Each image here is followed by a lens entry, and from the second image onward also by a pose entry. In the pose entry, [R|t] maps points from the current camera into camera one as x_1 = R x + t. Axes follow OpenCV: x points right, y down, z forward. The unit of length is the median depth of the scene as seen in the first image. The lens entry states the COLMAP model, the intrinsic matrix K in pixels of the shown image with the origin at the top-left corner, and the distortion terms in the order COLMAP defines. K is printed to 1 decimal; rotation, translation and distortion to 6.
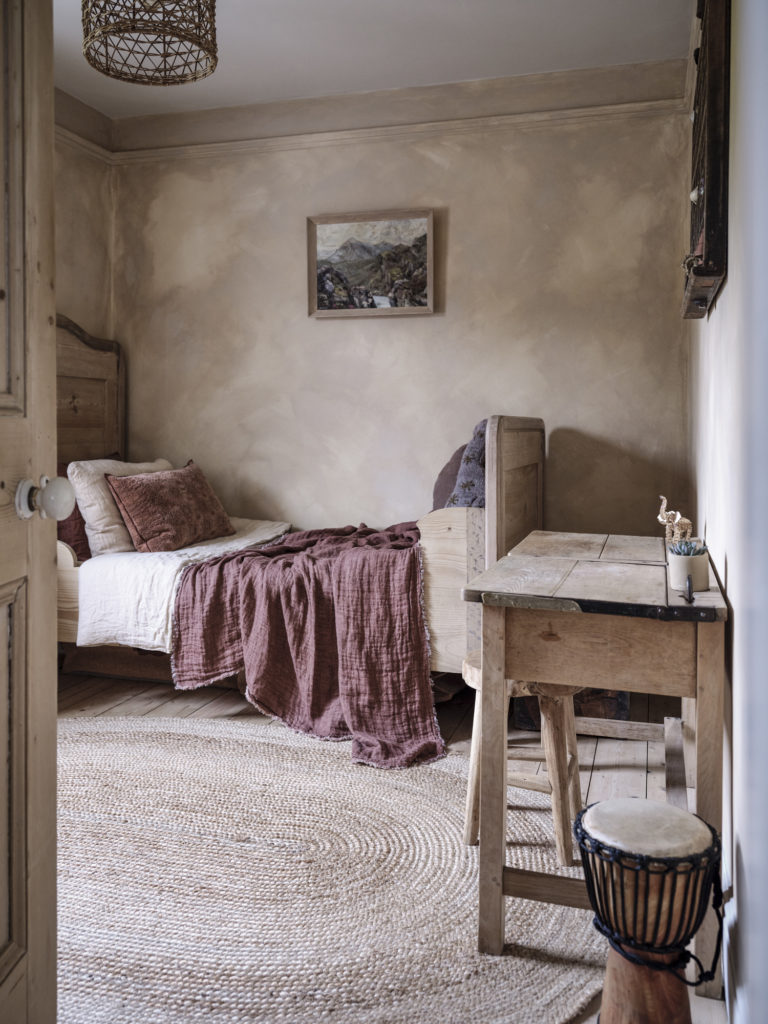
lens RADIAL K [[890.2, 0, 378.4], [0, 890.2, 424.2], [0, 0, 1]] dist [0.023467, -0.008901]
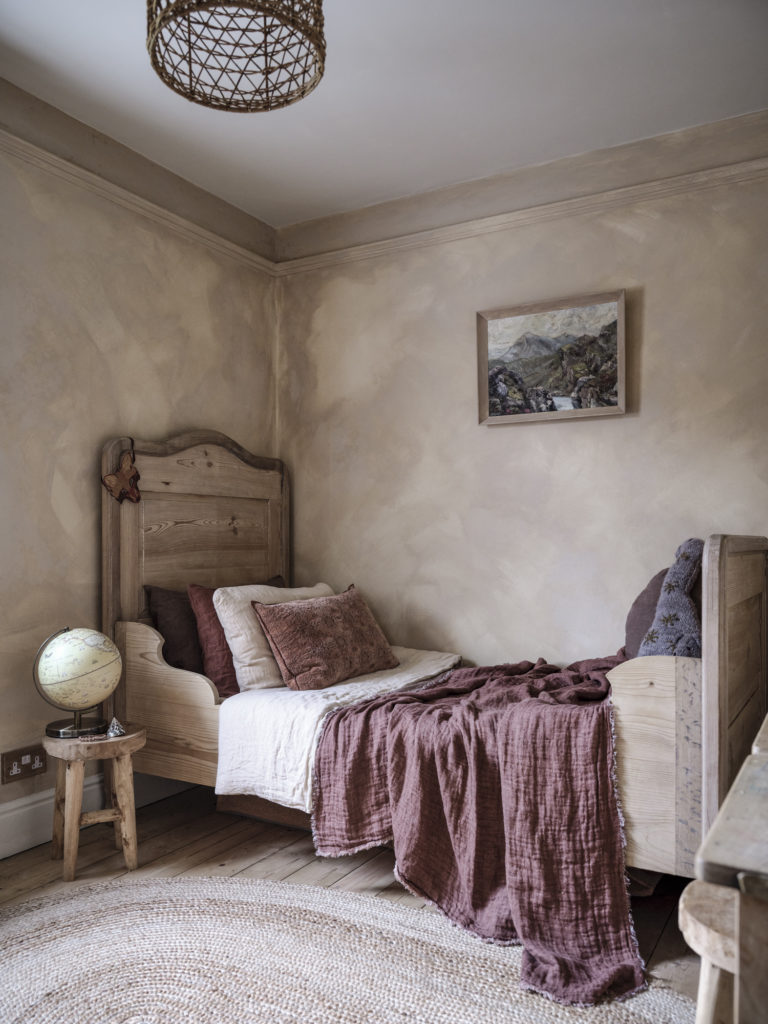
lens RADIAL K [[795.2, 0, 381.6], [0, 795.2, 554.0], [0, 0, 1]] dist [-0.003551, -0.001902]
pose [[0.974030, -0.002822, -0.226399, 0.008738], [0.006515, 0.999858, 0.015564, -0.005462], [0.226323, -0.016635, 0.973910, 0.272507]]
